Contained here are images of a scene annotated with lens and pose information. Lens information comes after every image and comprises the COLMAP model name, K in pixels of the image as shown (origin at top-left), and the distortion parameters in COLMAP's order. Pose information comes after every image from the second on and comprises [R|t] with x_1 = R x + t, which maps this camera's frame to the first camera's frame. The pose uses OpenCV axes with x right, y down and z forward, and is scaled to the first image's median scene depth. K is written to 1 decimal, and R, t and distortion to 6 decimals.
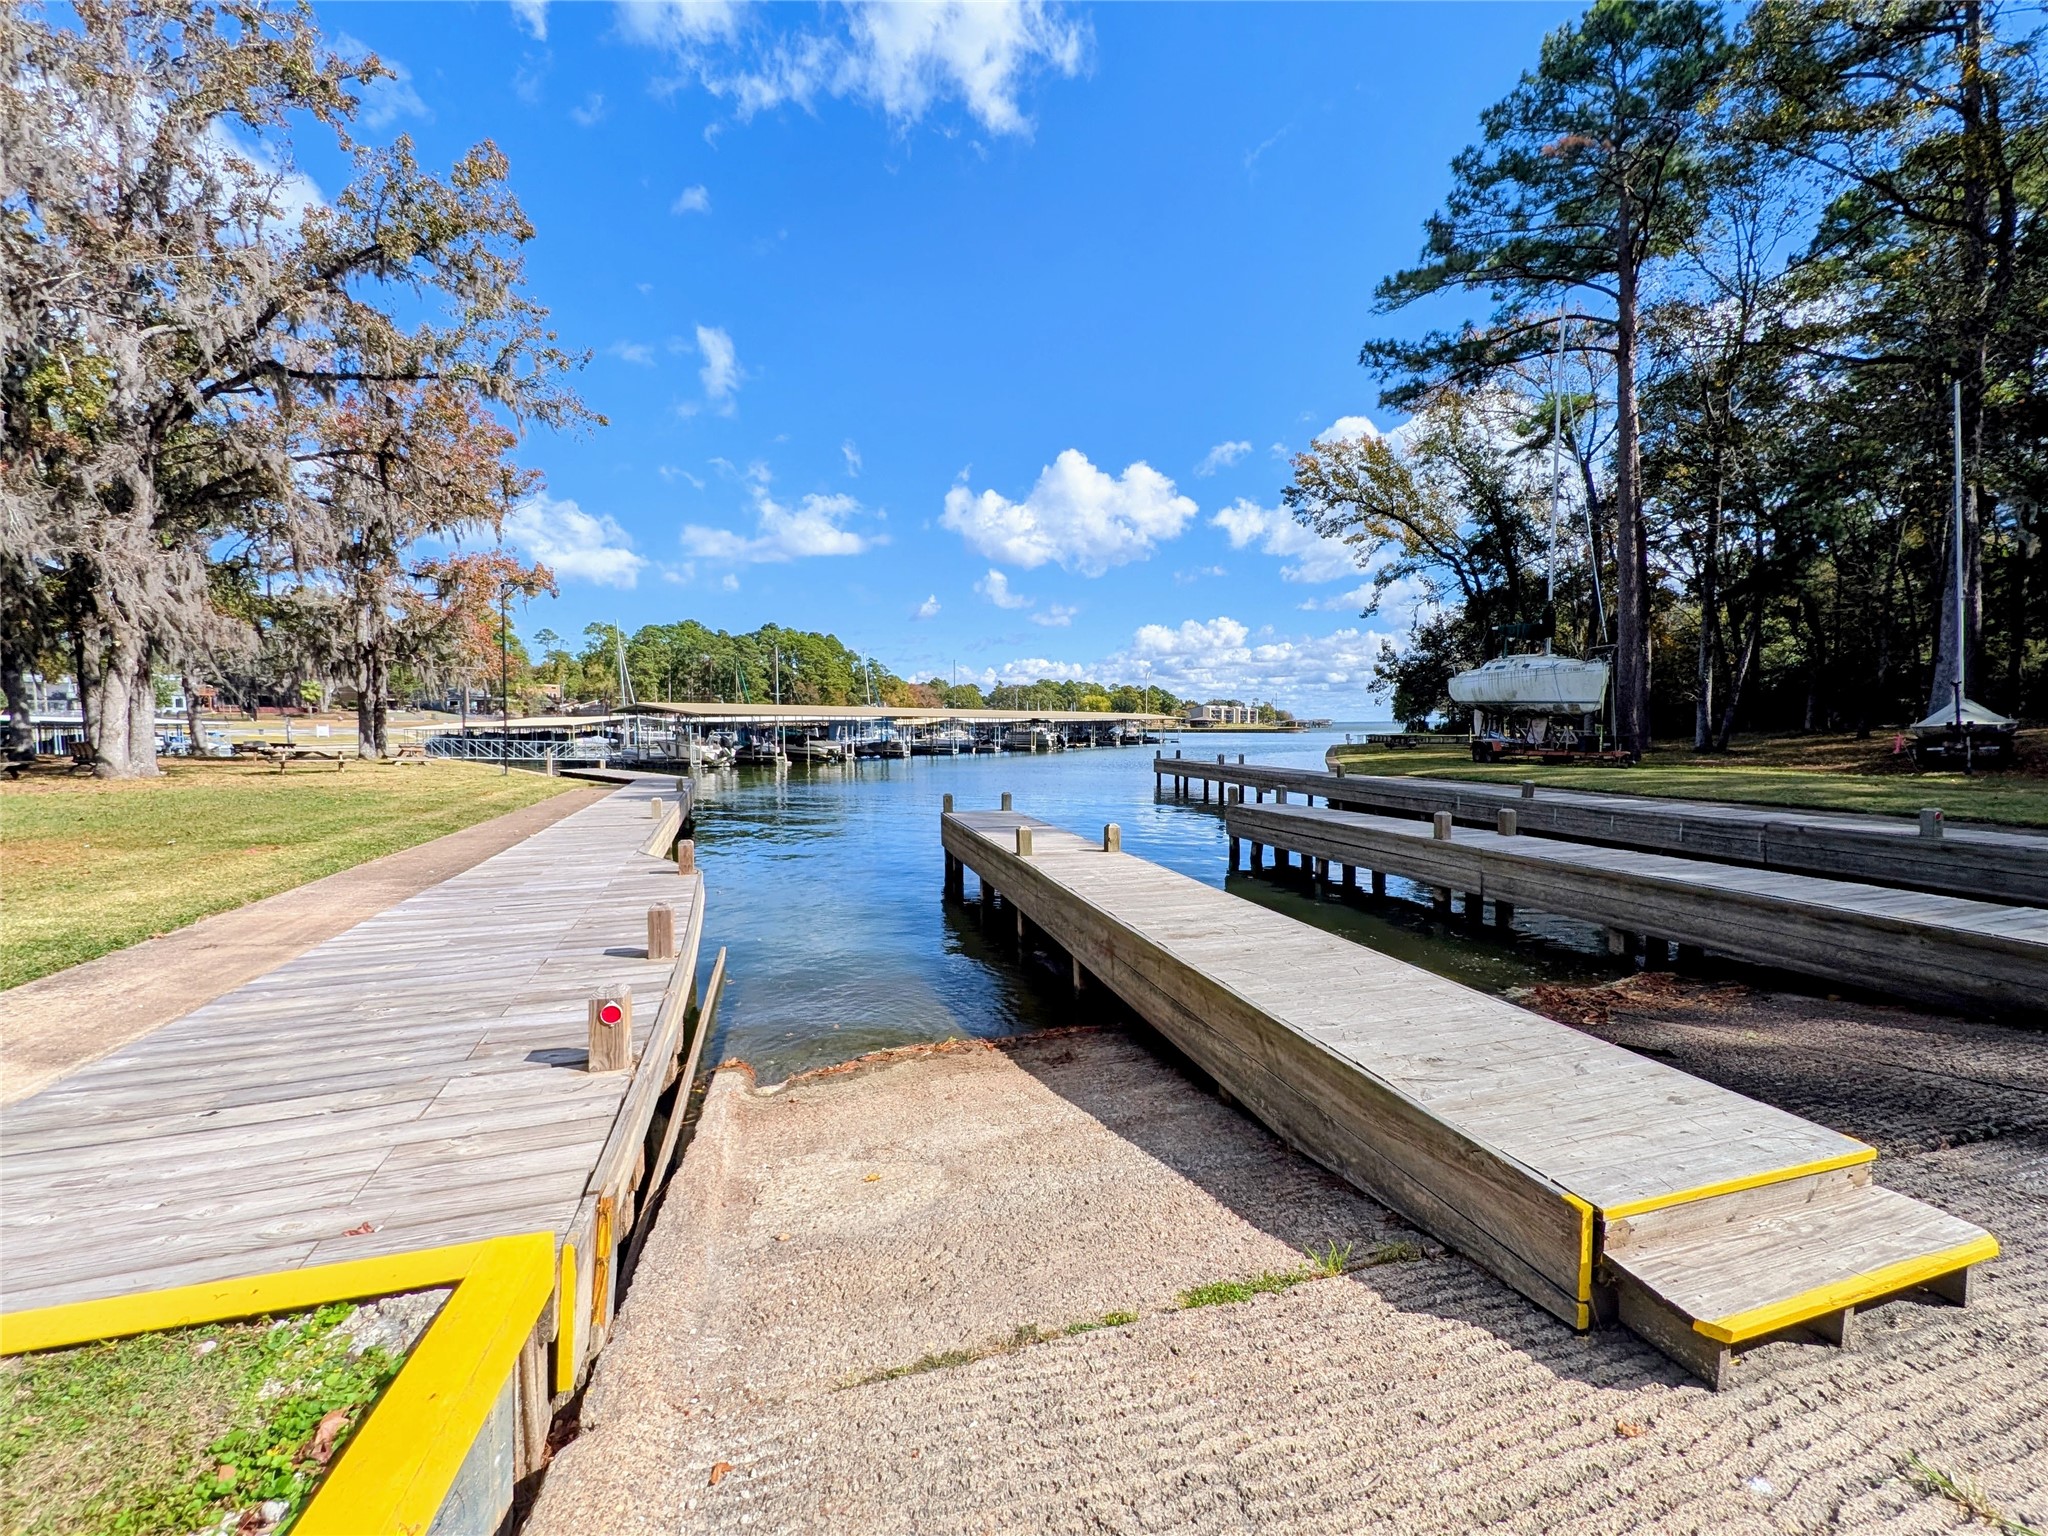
lens RADIAL K [[817.8, 0, 1024.0], [0, 817.8, 768.0], [0, 0, 1]] dist [0.000746, 0.000250]
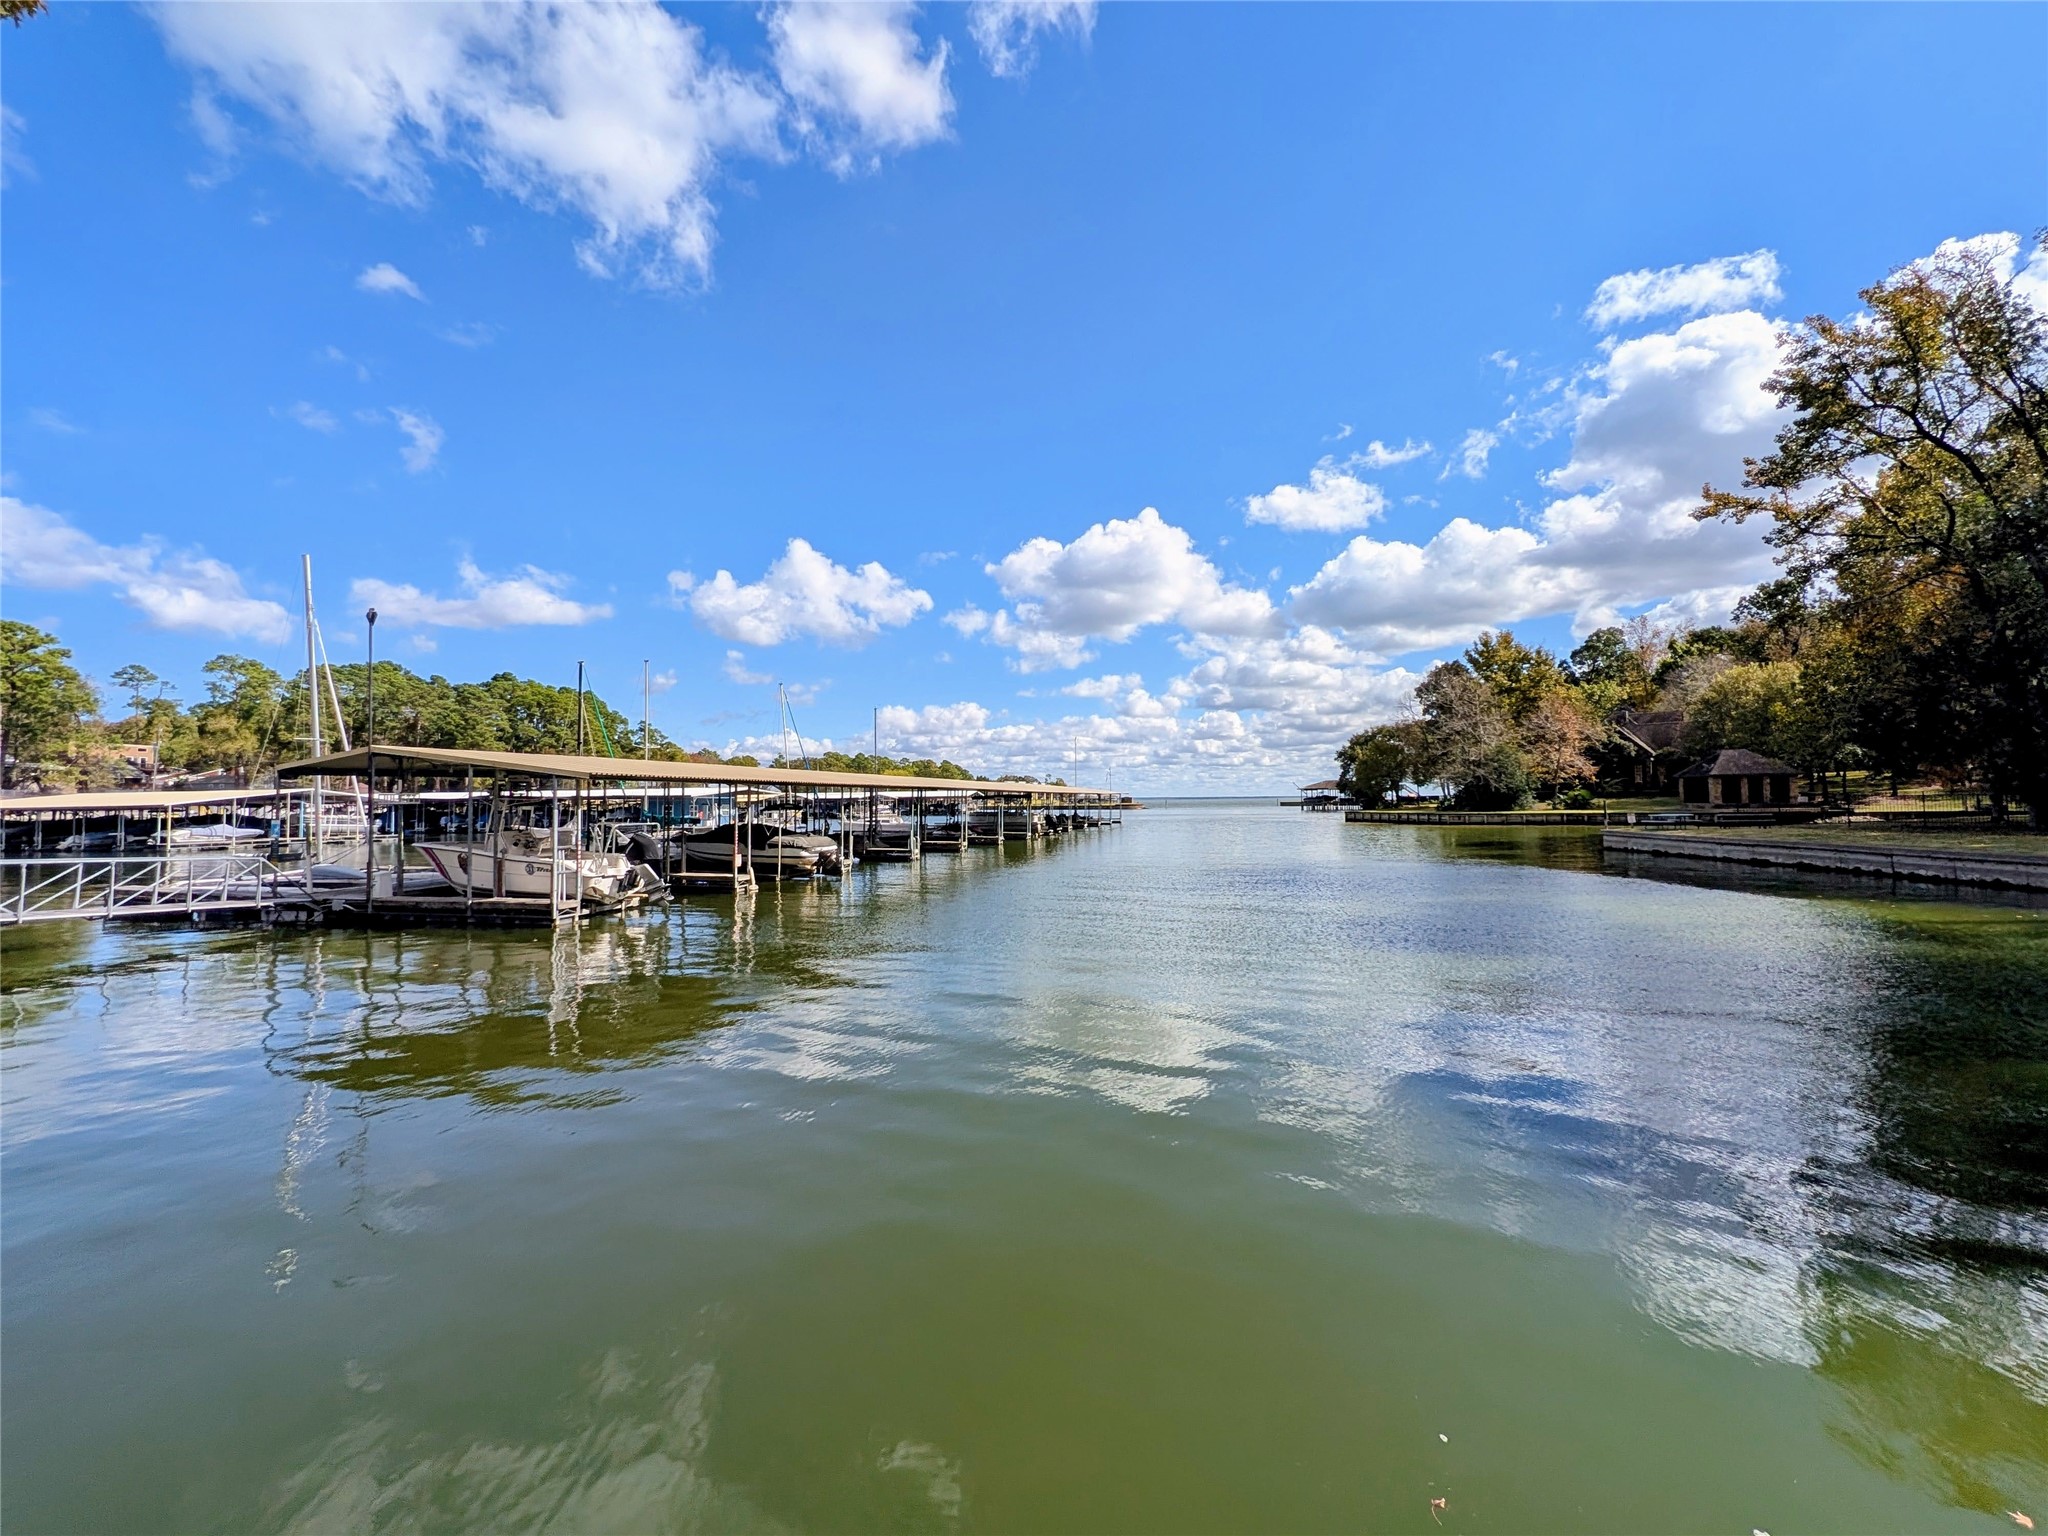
lens RADIAL K [[817.8, 0, 1024.0], [0, 817.8, 768.0], [0, 0, 1]] dist [0.000746, 0.000250]
pose [[0.955871, 0.008751, 0.293656, -0.082305], [0.018825, 0.995678, -0.090948, -0.008326], [-0.293183, 0.092463, 0.951575, 0.153619]]
